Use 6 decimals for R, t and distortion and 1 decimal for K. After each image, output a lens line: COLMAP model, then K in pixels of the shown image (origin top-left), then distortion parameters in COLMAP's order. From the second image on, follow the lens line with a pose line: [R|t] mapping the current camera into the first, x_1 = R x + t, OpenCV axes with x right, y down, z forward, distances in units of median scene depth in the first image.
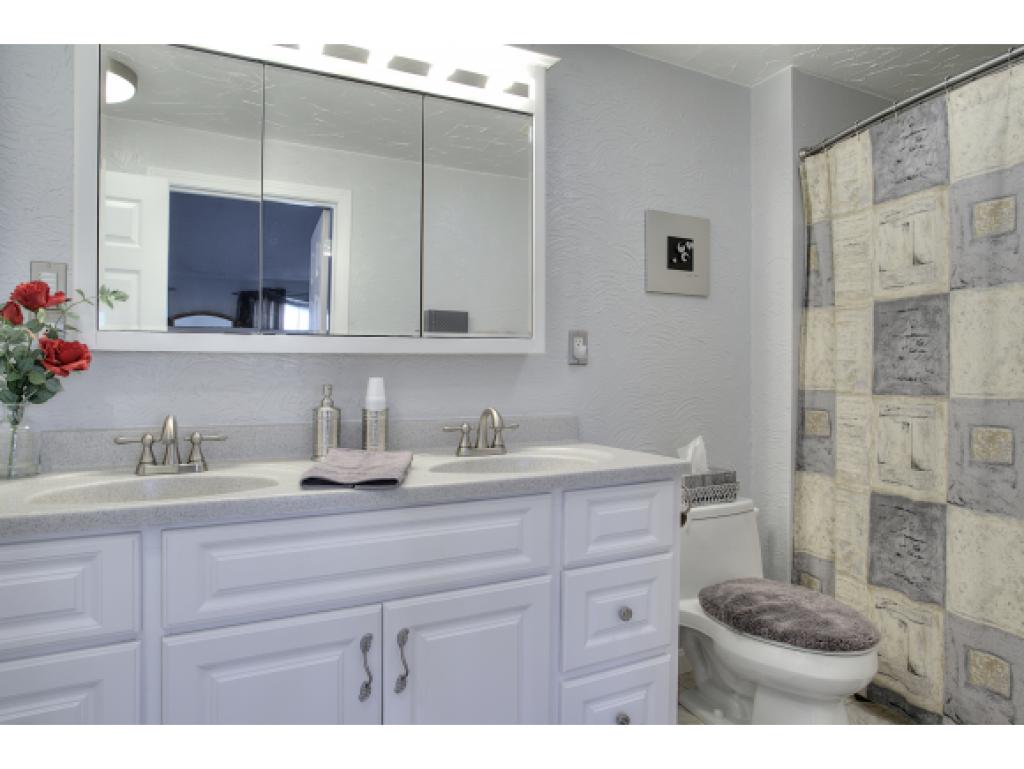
lens RADIAL K [[598.6, 0, 512.0], [0, 598.6, 384.5], [0, 0, 1]] dist [-0.052145, 0.063240]
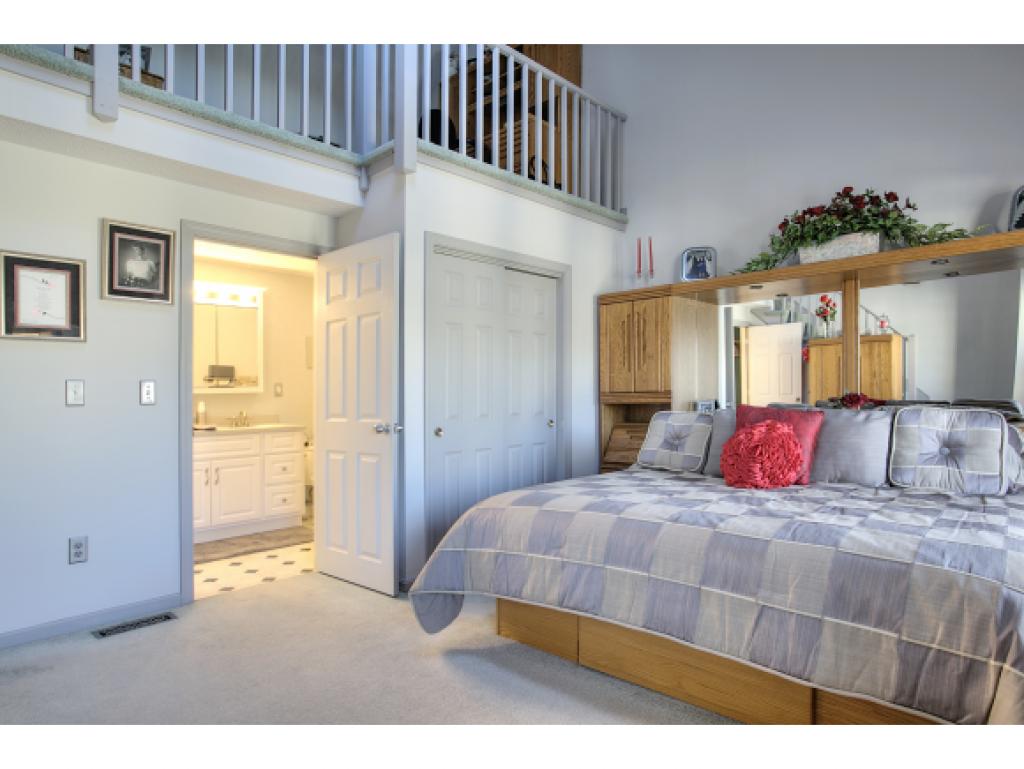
lens RADIAL K [[598.6, 0, 512.0], [0, 598.6, 384.5], [0, 0, 1]] dist [-0.052145, 0.063240]
pose [[0.932172, -0.003760, 0.361996, 0.136046], [0.011981, 0.999719, -0.020469, -0.017484], [-0.361817, 0.023418, 0.931955, -2.133940]]
